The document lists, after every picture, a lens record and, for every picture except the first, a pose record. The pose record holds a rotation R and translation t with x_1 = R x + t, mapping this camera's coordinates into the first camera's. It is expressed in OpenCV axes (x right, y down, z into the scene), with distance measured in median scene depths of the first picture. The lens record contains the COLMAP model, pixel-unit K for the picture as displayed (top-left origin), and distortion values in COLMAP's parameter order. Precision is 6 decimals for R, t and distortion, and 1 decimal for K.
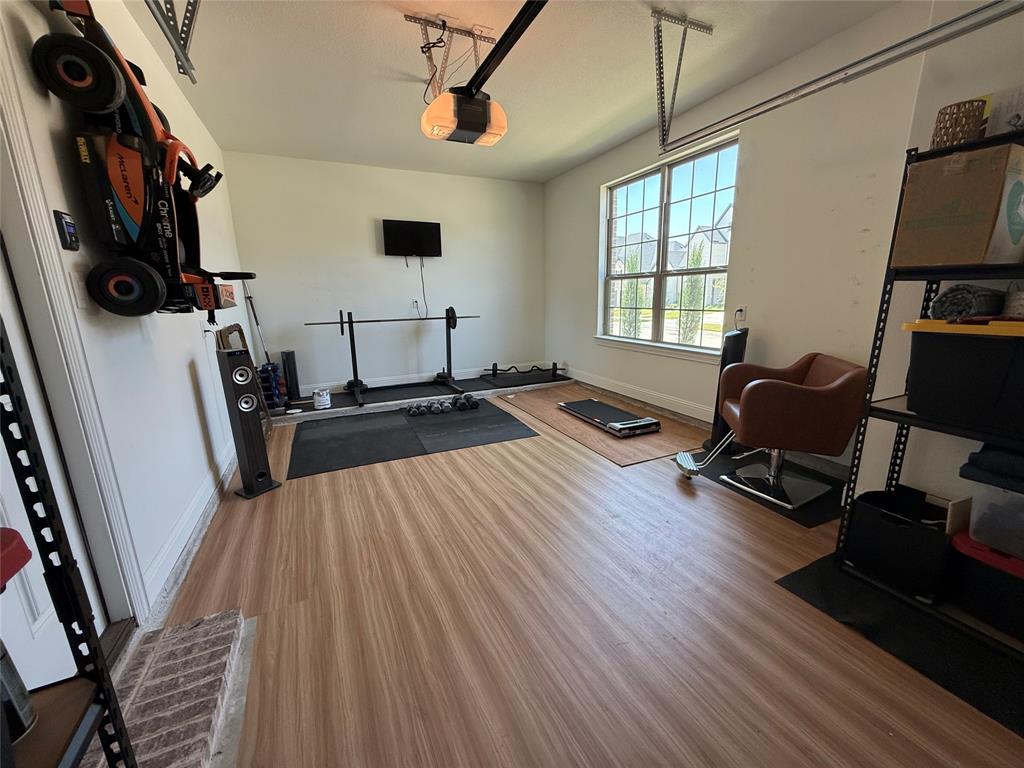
lens RADIAL K [[408.2, 0, 509.8], [0, 408.2, 384.7], [0, 0, 1]] dist [0.000282, -0.000086]
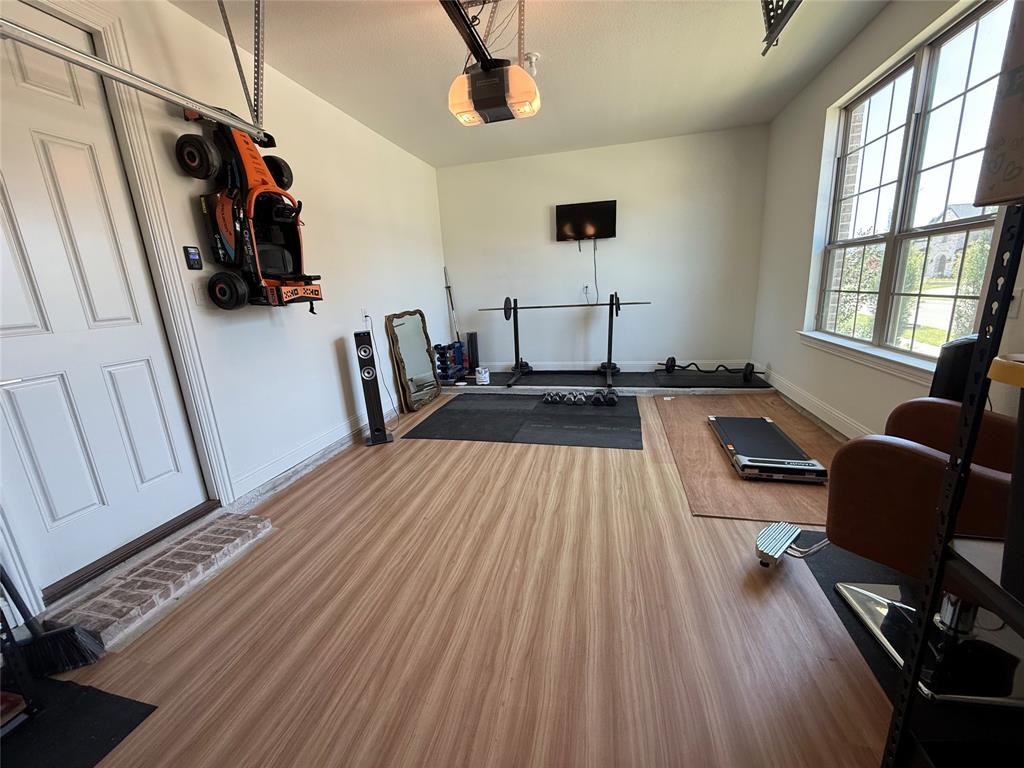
lens RADIAL K [[408.2, 0, 509.8], [0, 408.2, 384.7], [0, 0, 1]] dist [0.000282, -0.000086]
pose [[0.780916, 0.126299, -0.611735, 0.344440], [-0.098368, 0.991991, 0.079234, -0.045123], [0.616842, -0.001700, 0.787085, 0.174760]]
